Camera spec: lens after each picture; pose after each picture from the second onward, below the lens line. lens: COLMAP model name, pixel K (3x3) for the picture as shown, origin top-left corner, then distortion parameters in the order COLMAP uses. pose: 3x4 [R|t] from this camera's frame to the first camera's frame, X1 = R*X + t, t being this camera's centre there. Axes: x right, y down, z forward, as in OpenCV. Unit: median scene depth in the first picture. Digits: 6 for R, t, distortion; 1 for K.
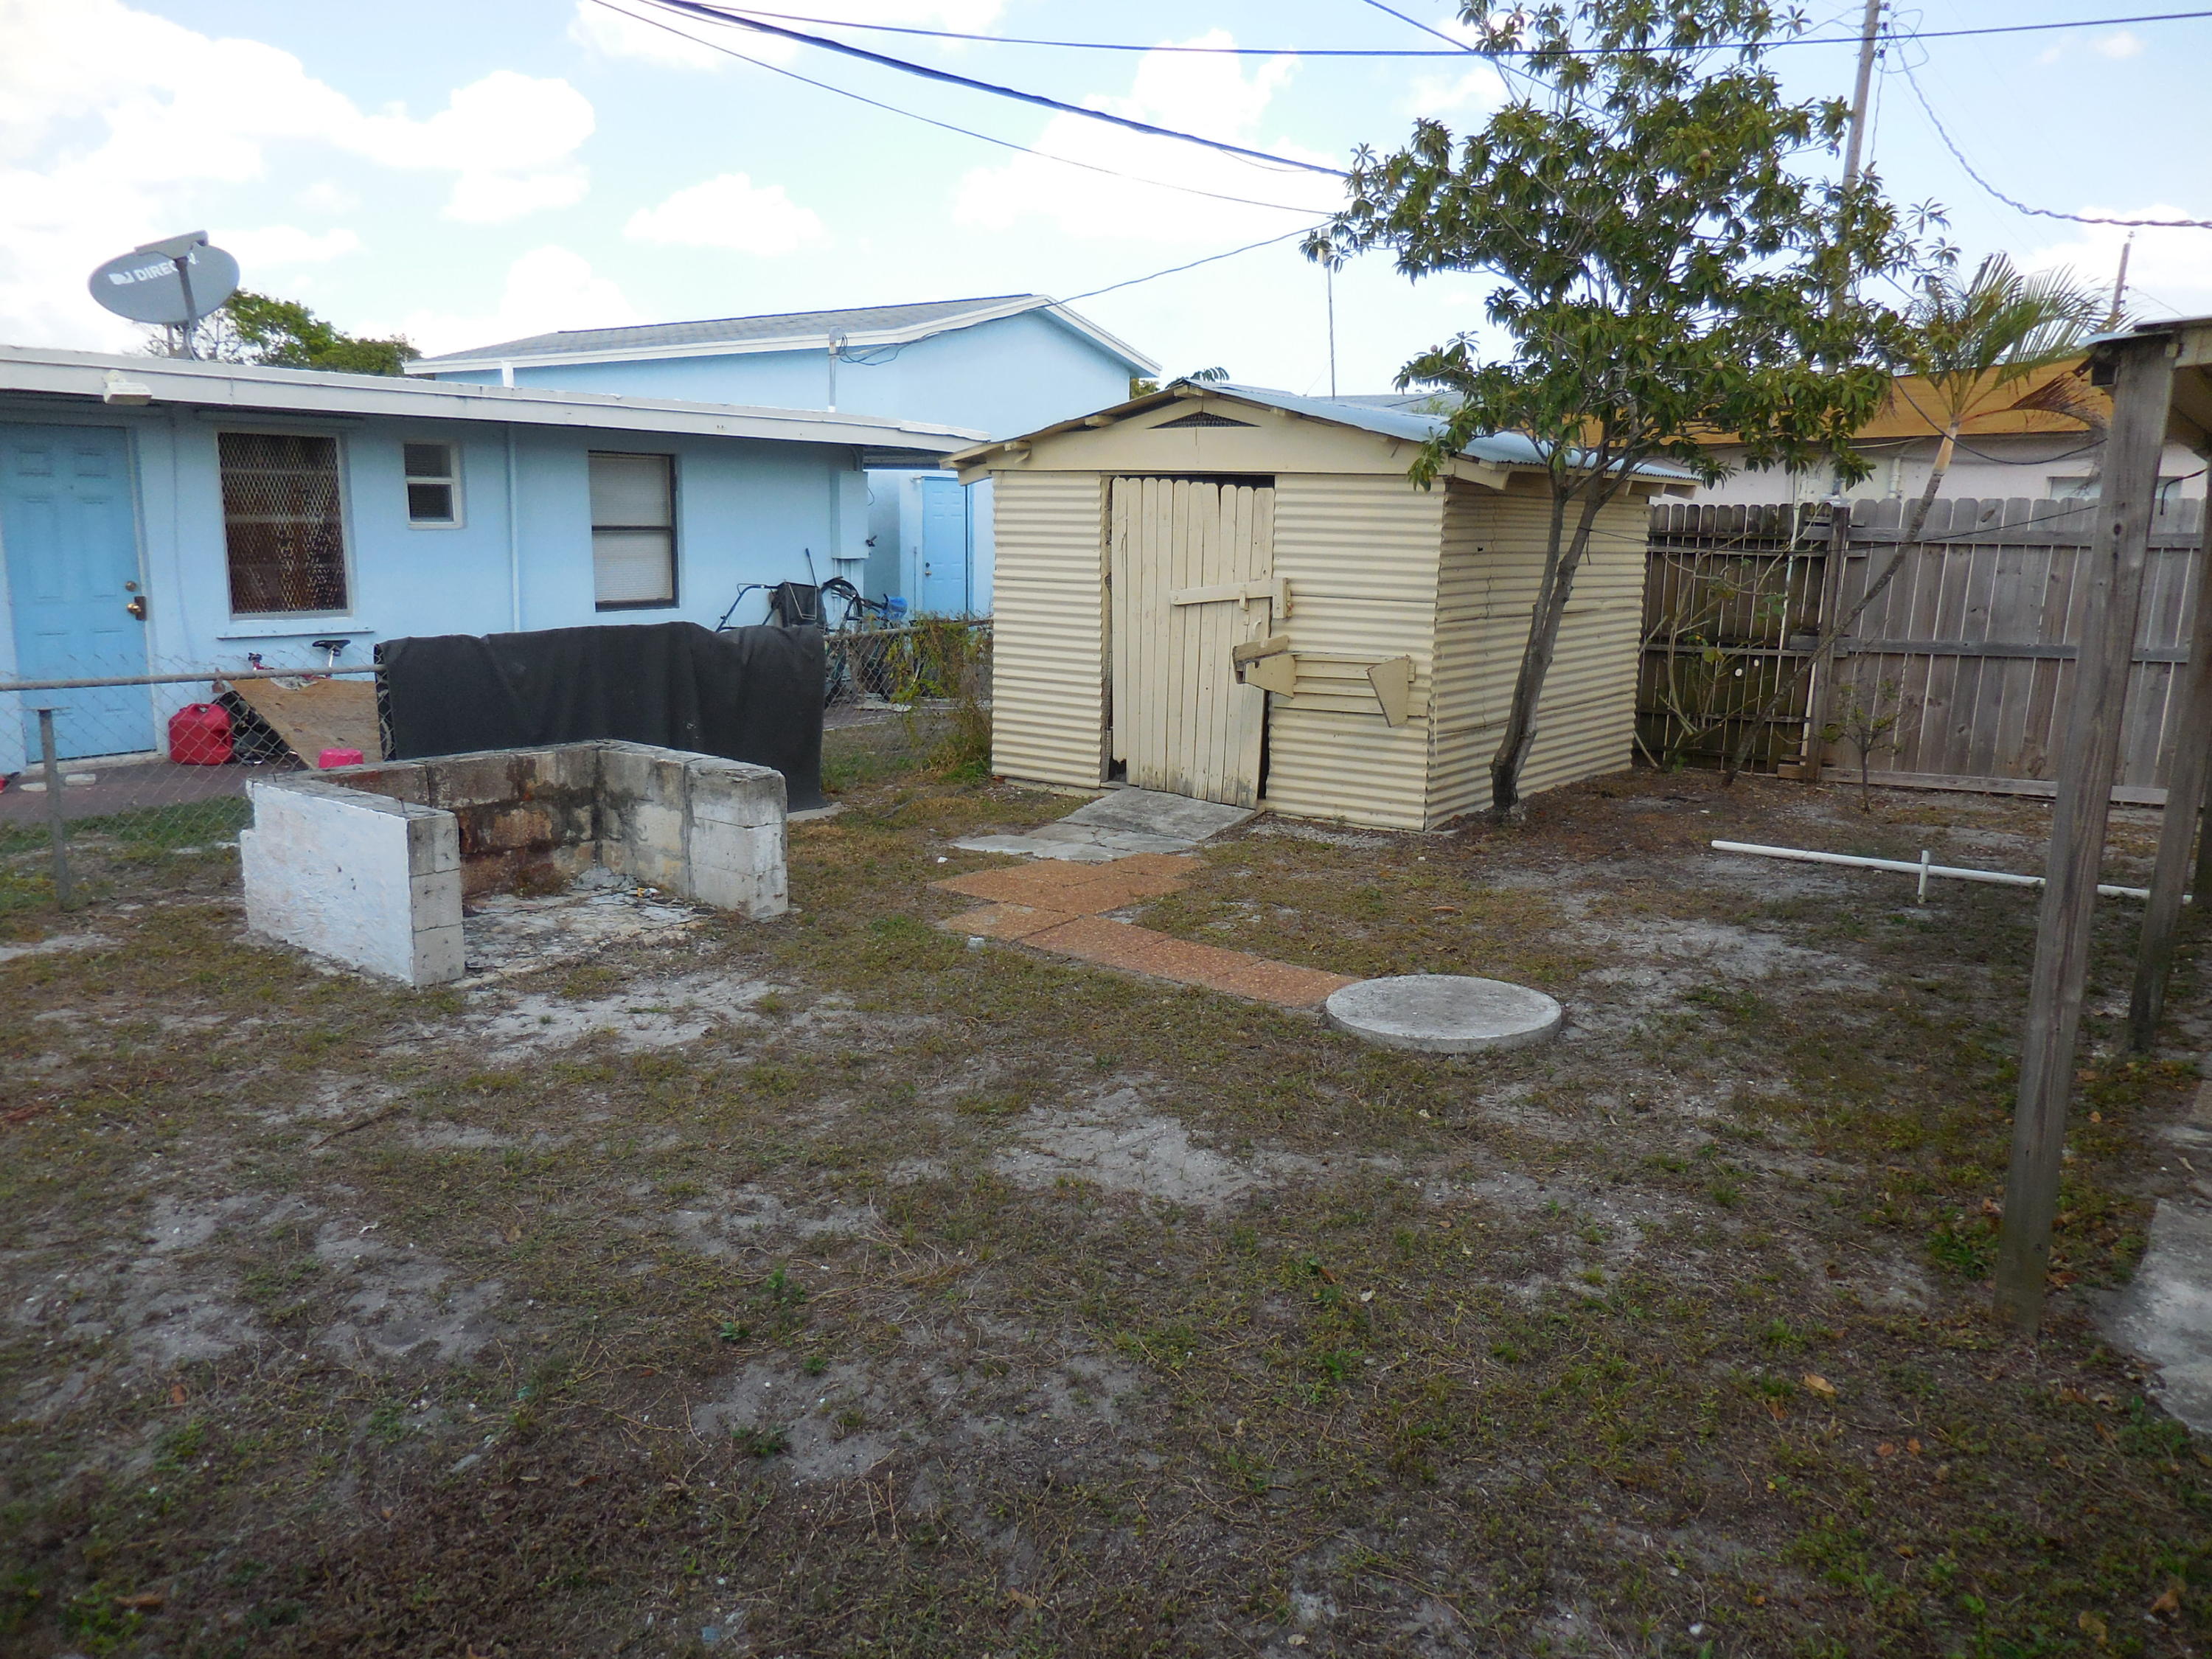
lens RADIAL K [[1677.8, 0, 1100.8], [0, 1677.8, 834.1], [0, 0, 1]] dist [-0.003521, 0.014846]
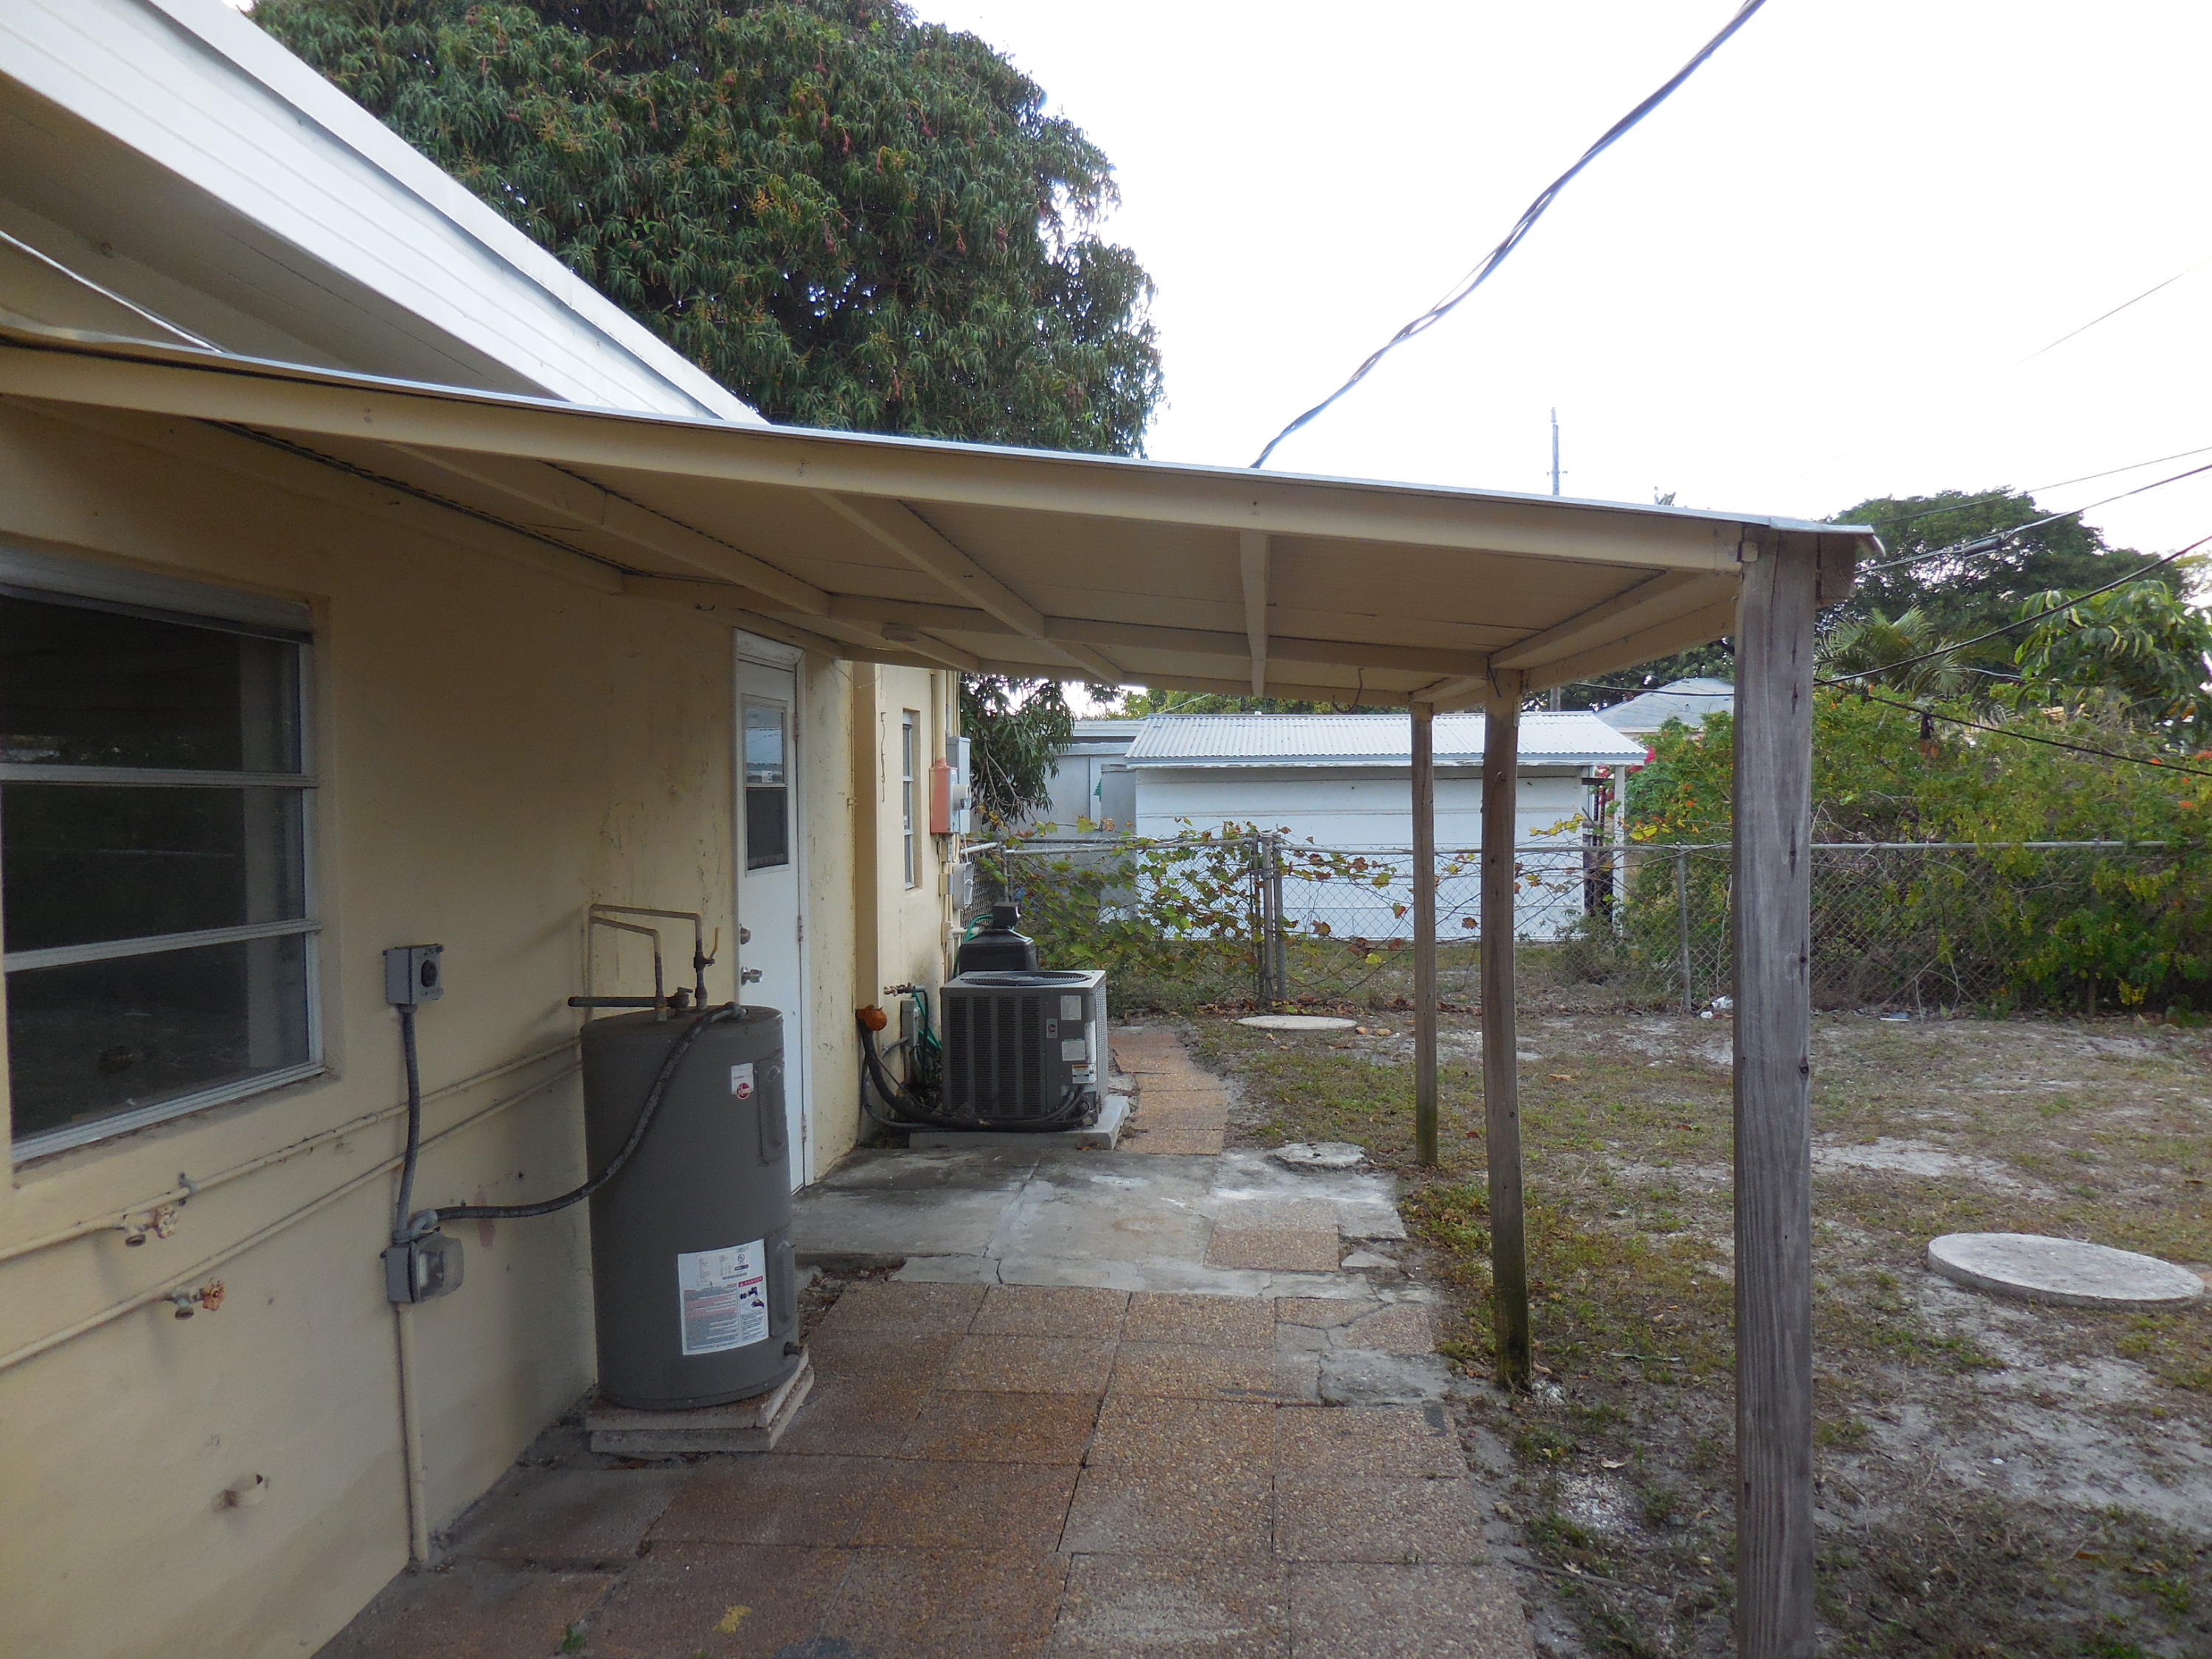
lens RADIAL K [[1682.4, 0, 1103.2], [0, 1682.4, 836.5], [0, 0, 1]] dist [-0.005740, 0.019540]
pose [[-0.855109, 0.012247, -0.518304, 1.178896], [-0.099977, 0.977061, 0.188032, -0.267661], [0.508718, 0.212606, -0.834269, 1.476434]]
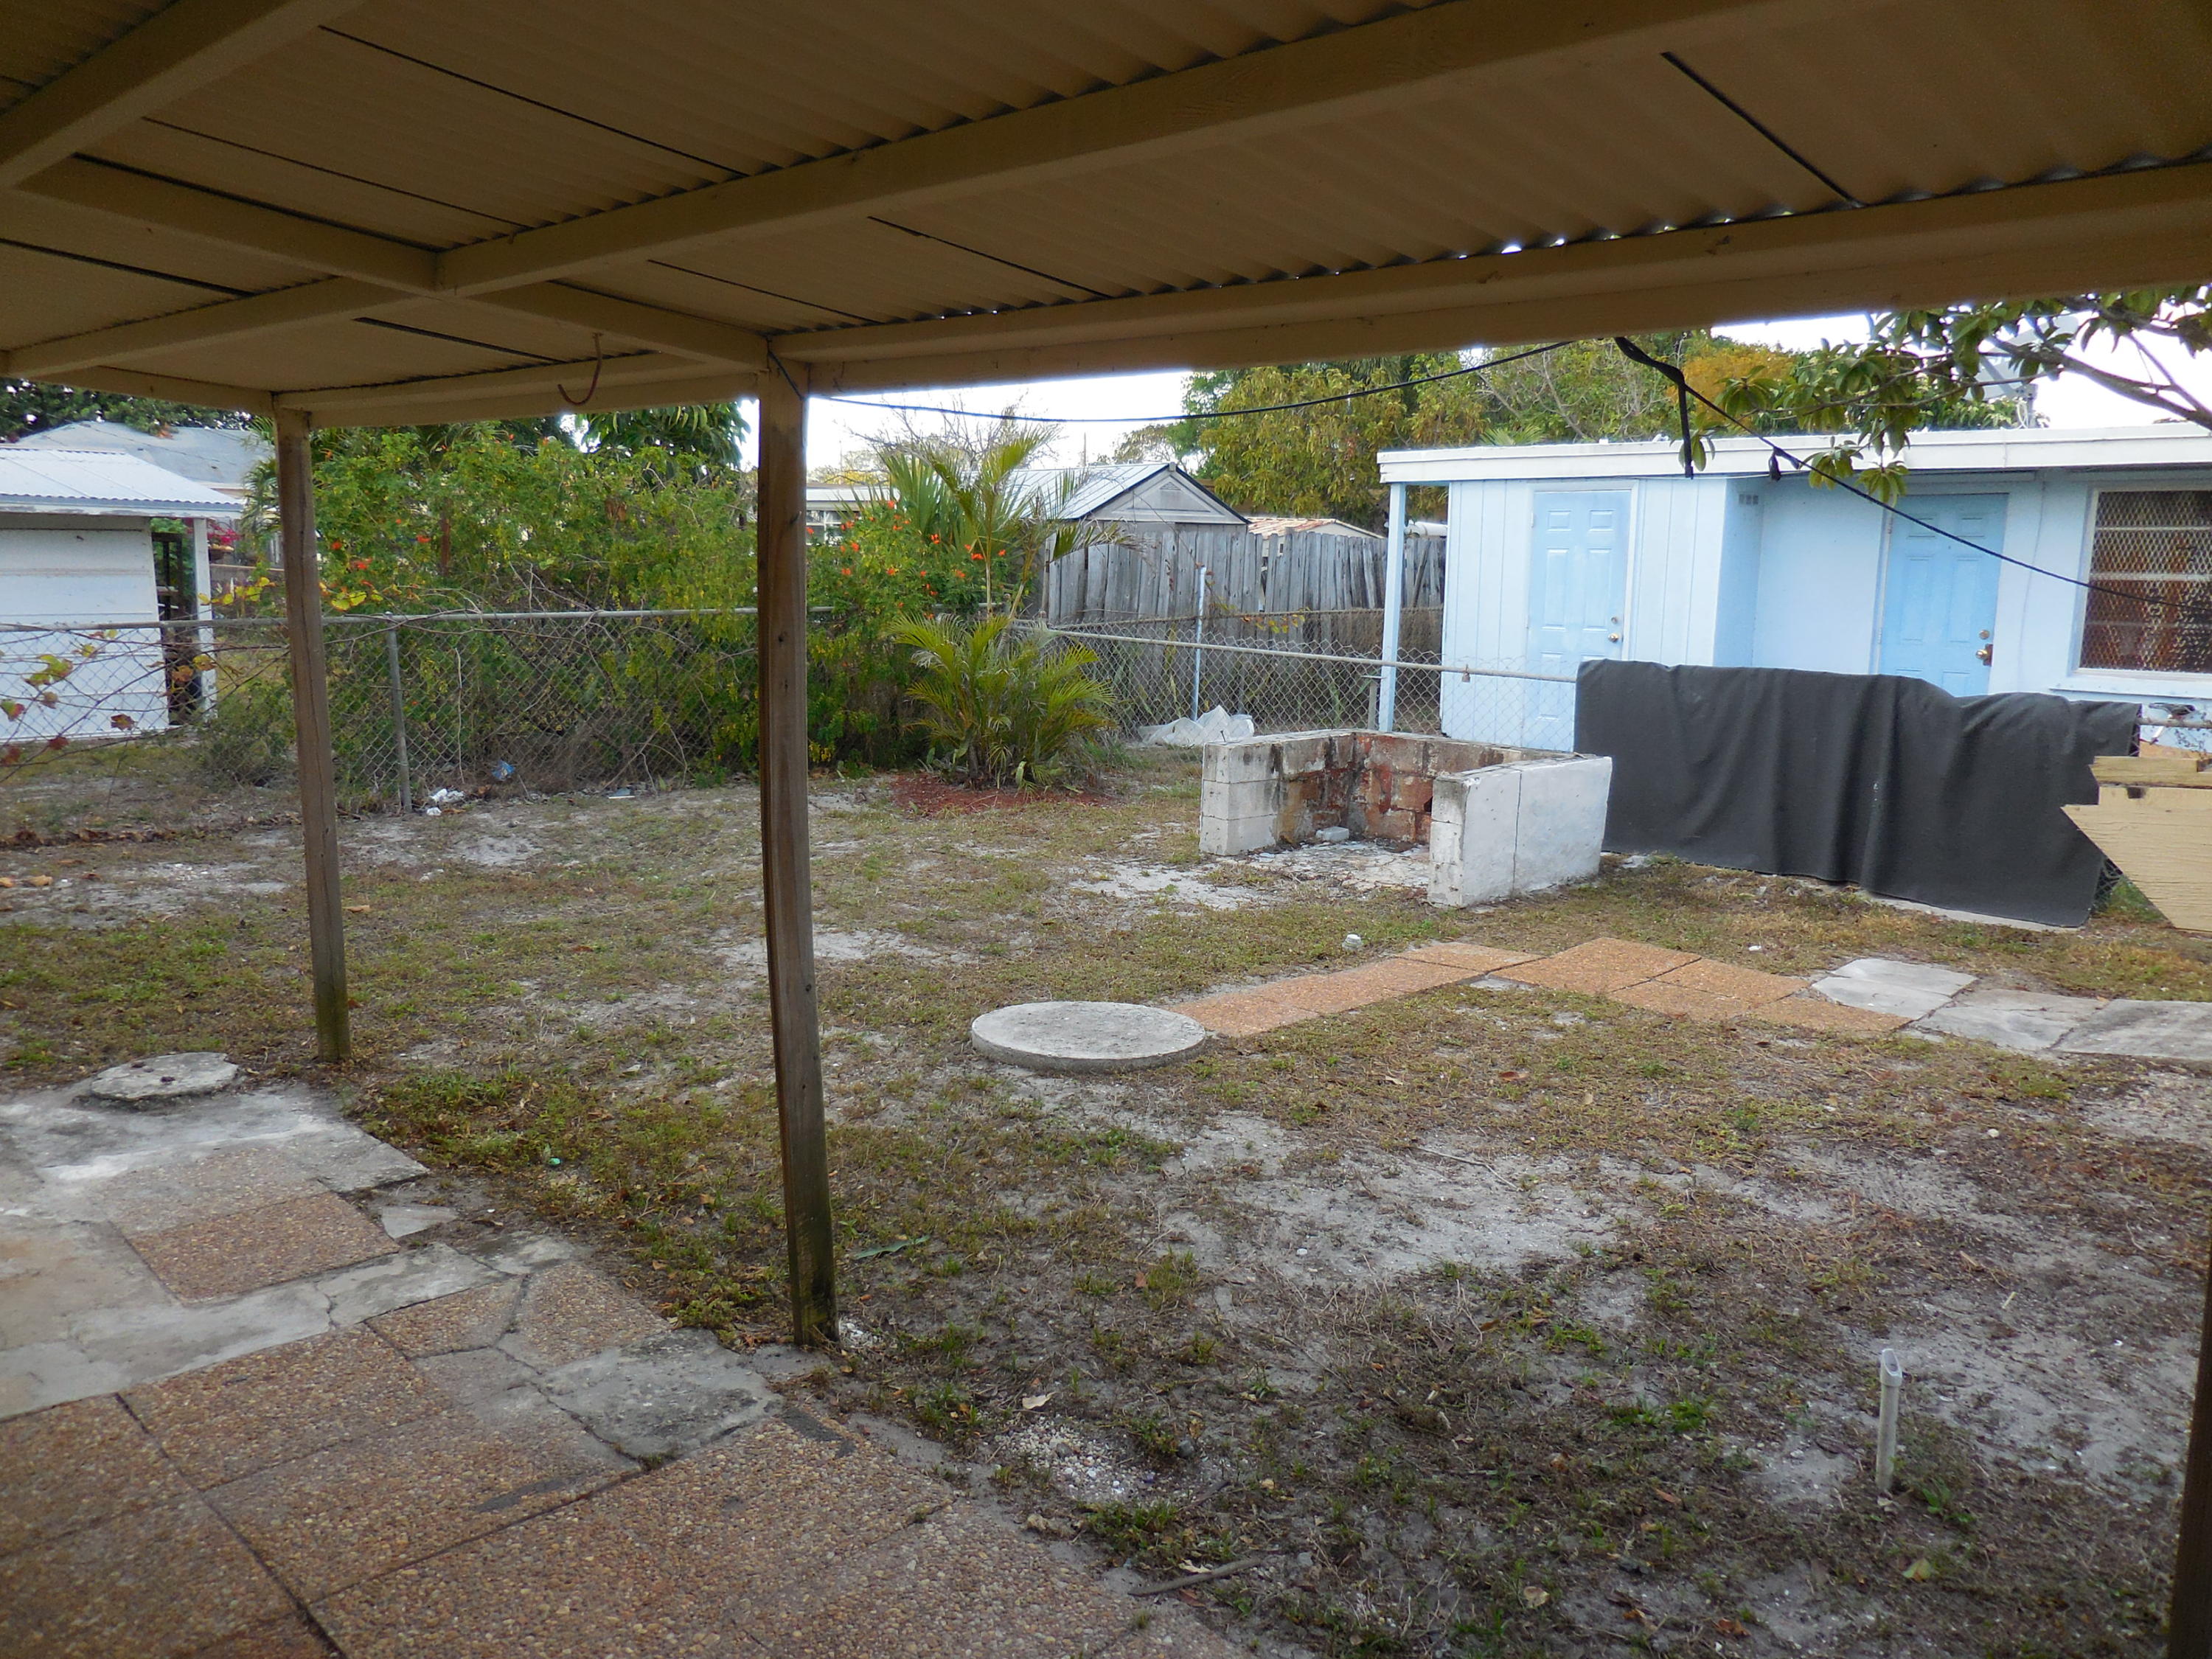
lens RADIAL K [[1682.4, 0, 1103.2], [0, 1682.4, 836.5], [0, 0, 1]] dist [-0.005740, 0.019540]
pose [[-0.132775, 0.151254, -0.979537, 1.150237], [-0.203570, 0.963056, 0.176303, -0.181611], [0.970015, 0.222813, -0.097079, 1.077041]]
